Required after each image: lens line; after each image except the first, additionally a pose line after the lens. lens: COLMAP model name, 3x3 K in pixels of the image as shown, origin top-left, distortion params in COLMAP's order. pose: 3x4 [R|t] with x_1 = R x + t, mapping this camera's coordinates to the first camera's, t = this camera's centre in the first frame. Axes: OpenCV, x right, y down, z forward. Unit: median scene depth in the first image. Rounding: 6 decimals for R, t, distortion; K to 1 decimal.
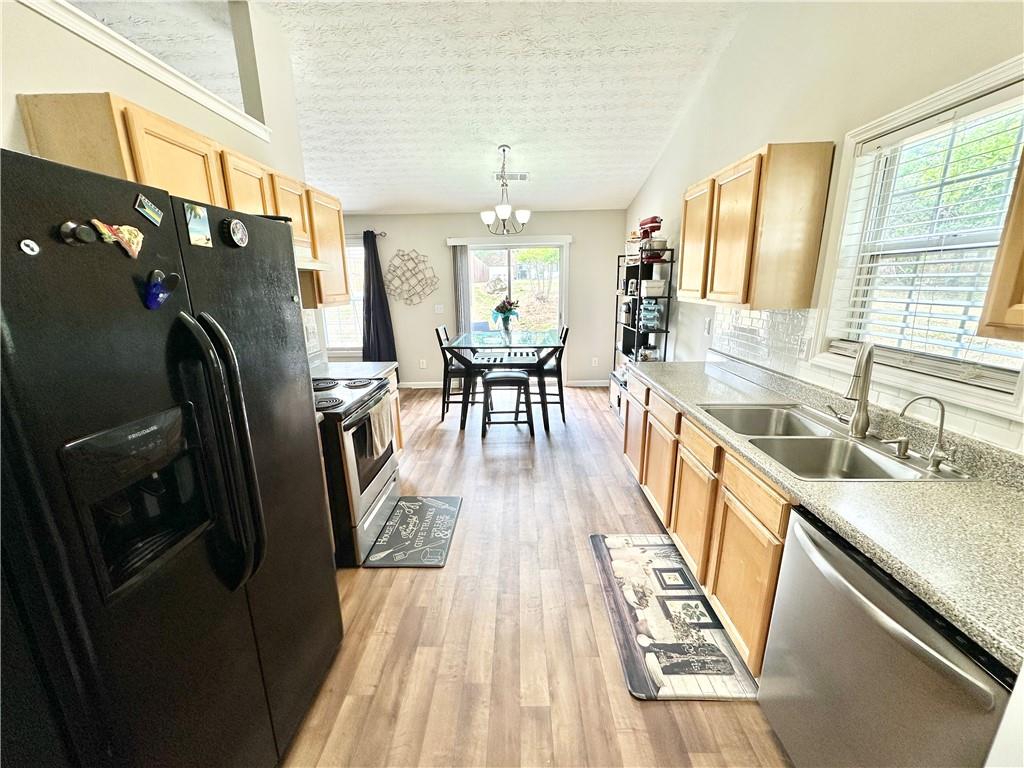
lens RADIAL K [[406.2, 0, 512.1], [0, 406.2, 378.7], [0, 0, 1]] dist [-0.005643, 0.000616]
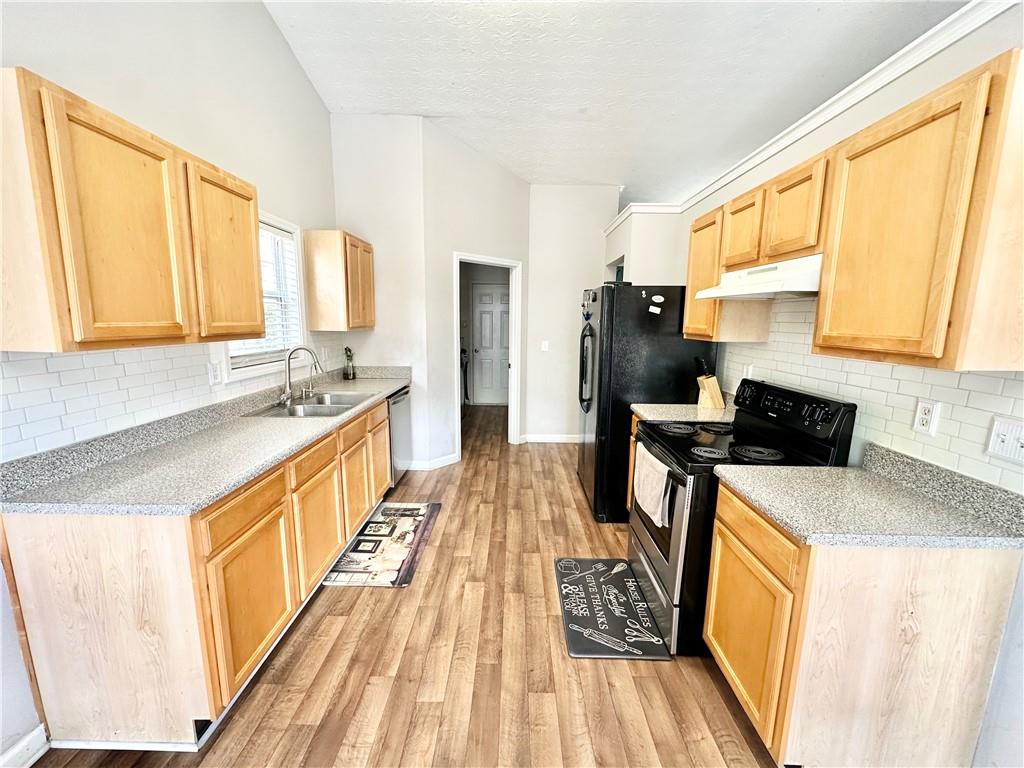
lens RADIAL K [[406.2, 0, 513.6], [0, 406.2, 384.8], [0, 0, 1]] dist [-0.005643, 0.000616]
pose [[-0.999919, 0.004225, -0.012008, -0.047419], [-0.000822, 0.919912, 0.392123, -0.482423], [0.012703, 0.392101, -0.919834, 2.076698]]
